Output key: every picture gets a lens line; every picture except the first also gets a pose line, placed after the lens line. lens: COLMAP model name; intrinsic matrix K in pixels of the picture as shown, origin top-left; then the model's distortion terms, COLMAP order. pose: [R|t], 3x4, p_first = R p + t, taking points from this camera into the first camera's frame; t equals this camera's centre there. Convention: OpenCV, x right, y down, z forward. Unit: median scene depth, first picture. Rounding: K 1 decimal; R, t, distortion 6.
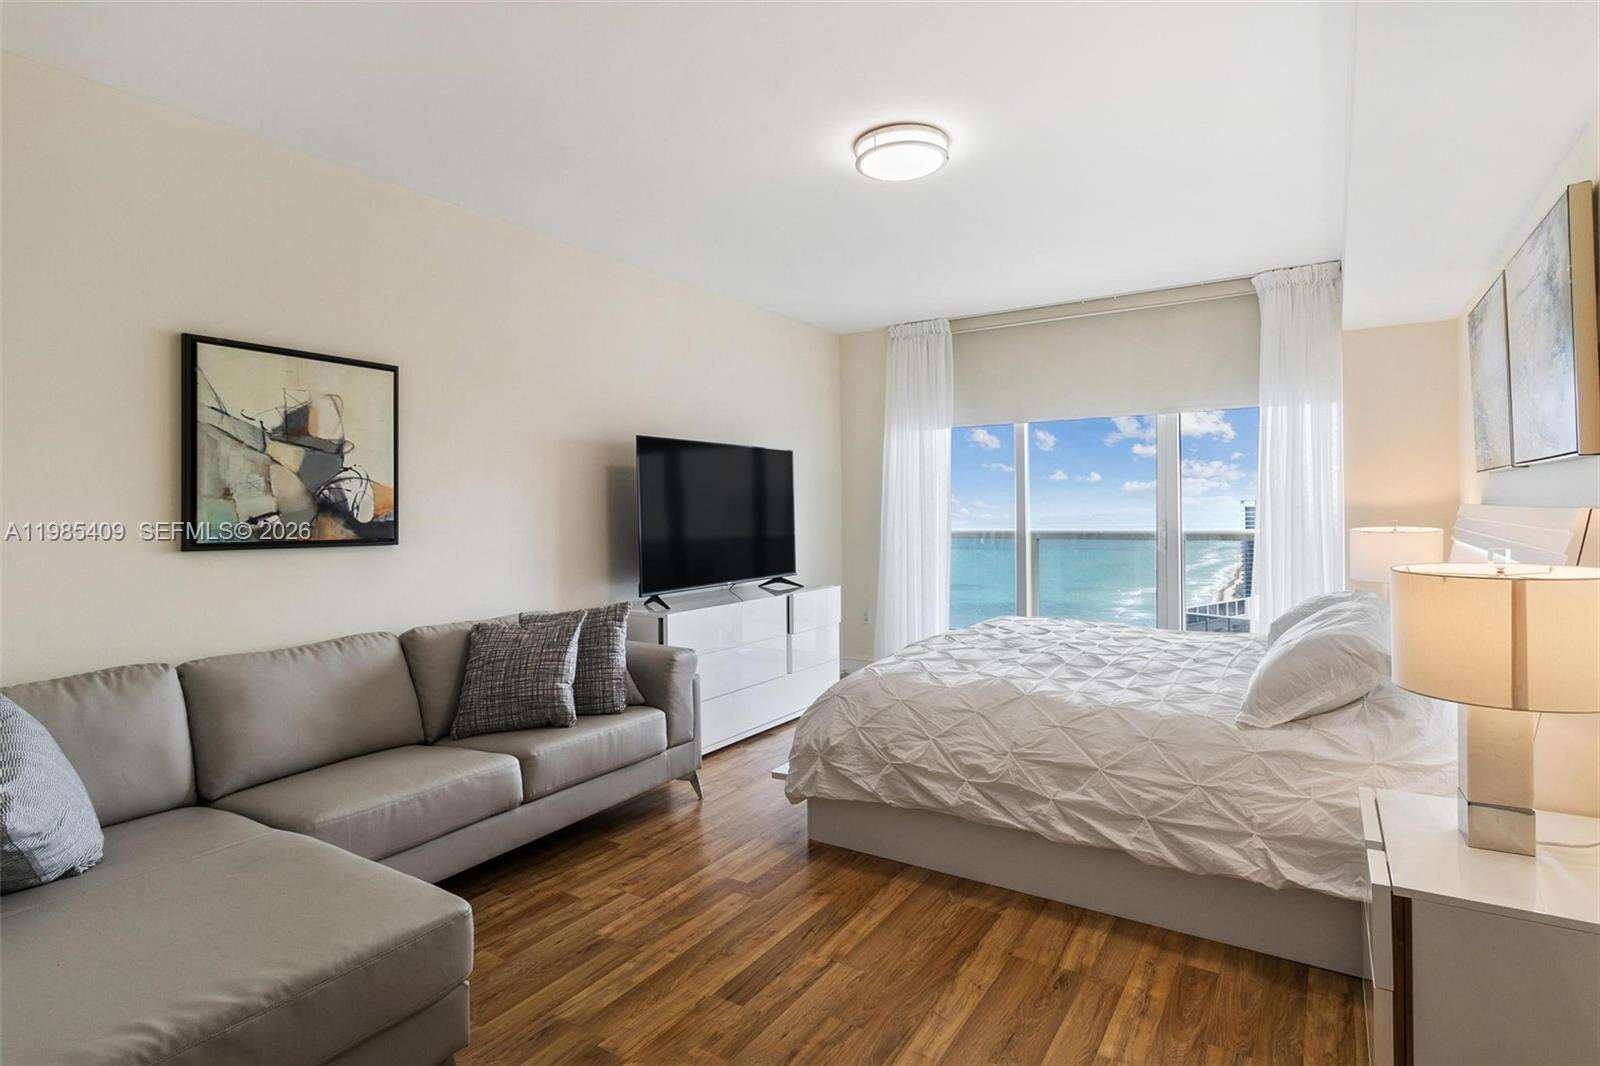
lens RADIAL K [[829.9, 0, 803.8], [0, 829.9, 506.0], [0, 0, 1]] dist [0.000354, -0.001845]
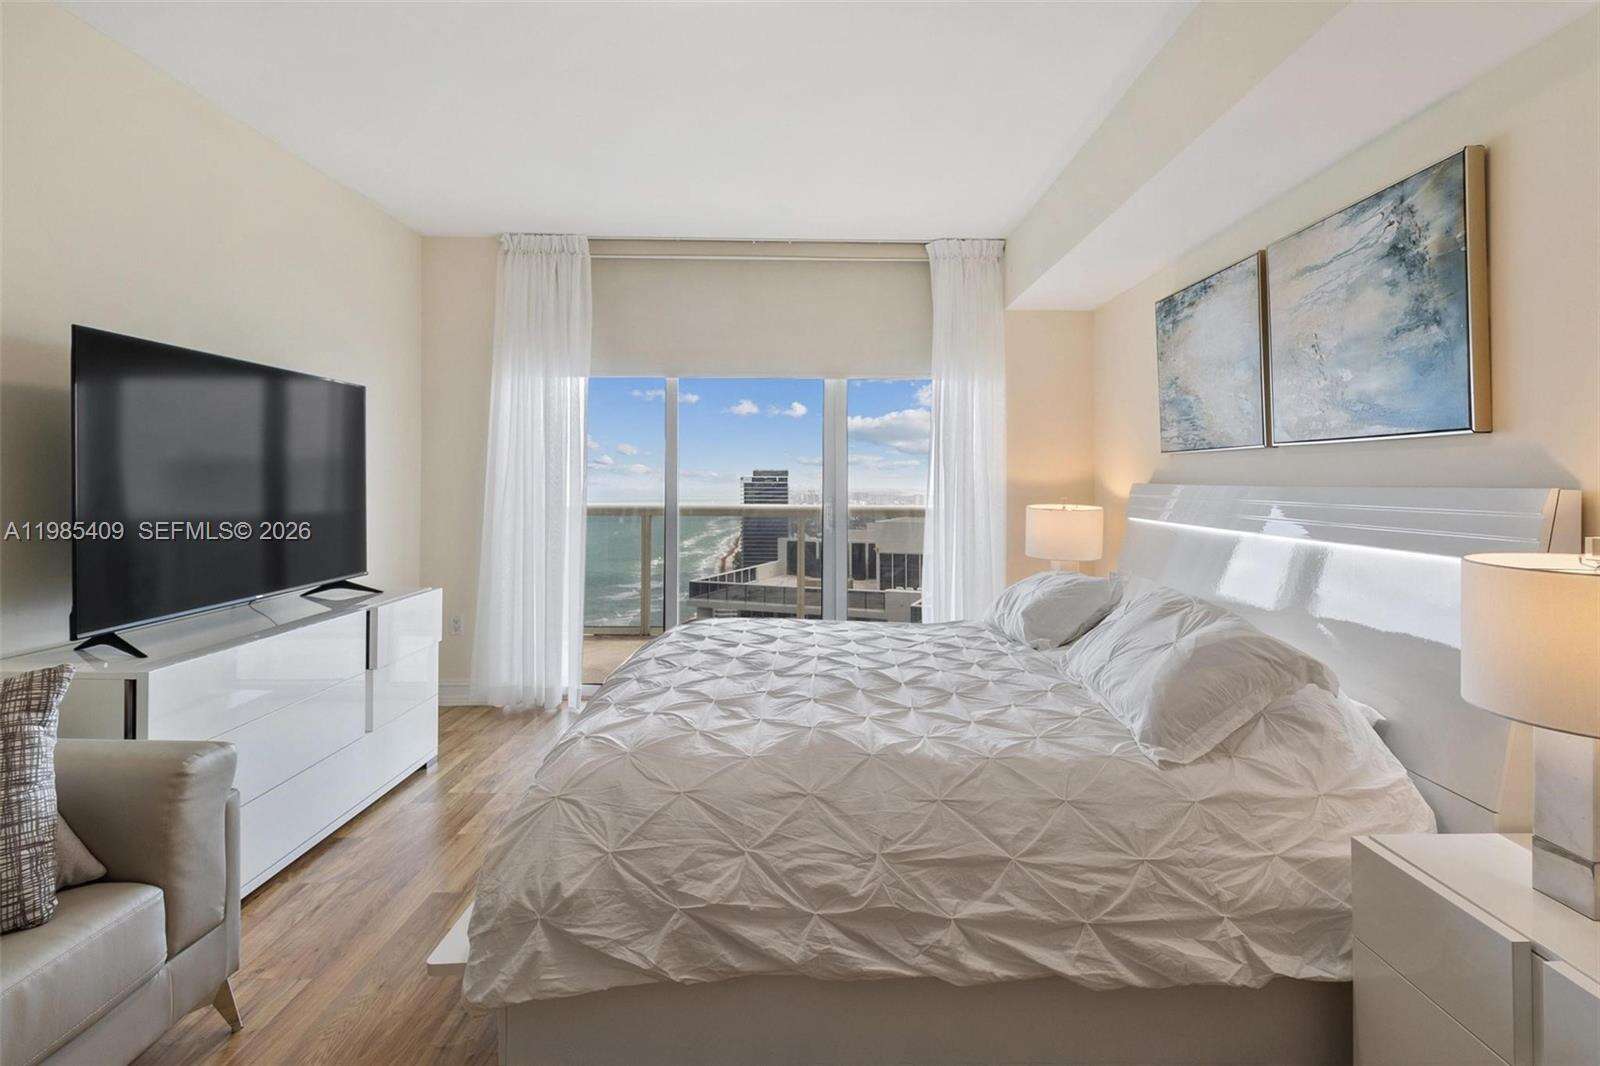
lens RADIAL K [[808.1, 0, 799.8], [0, 808.1, 465.3], [0, 0, 1]] dist [0.001348, -0.001432]
pose [[0.827122, 0.025013, 0.561466, -0.155223], [-0.016750, 0.999662, -0.019859, 0.004488], [-0.561773, 0.007022, 0.827261, 0.471658]]
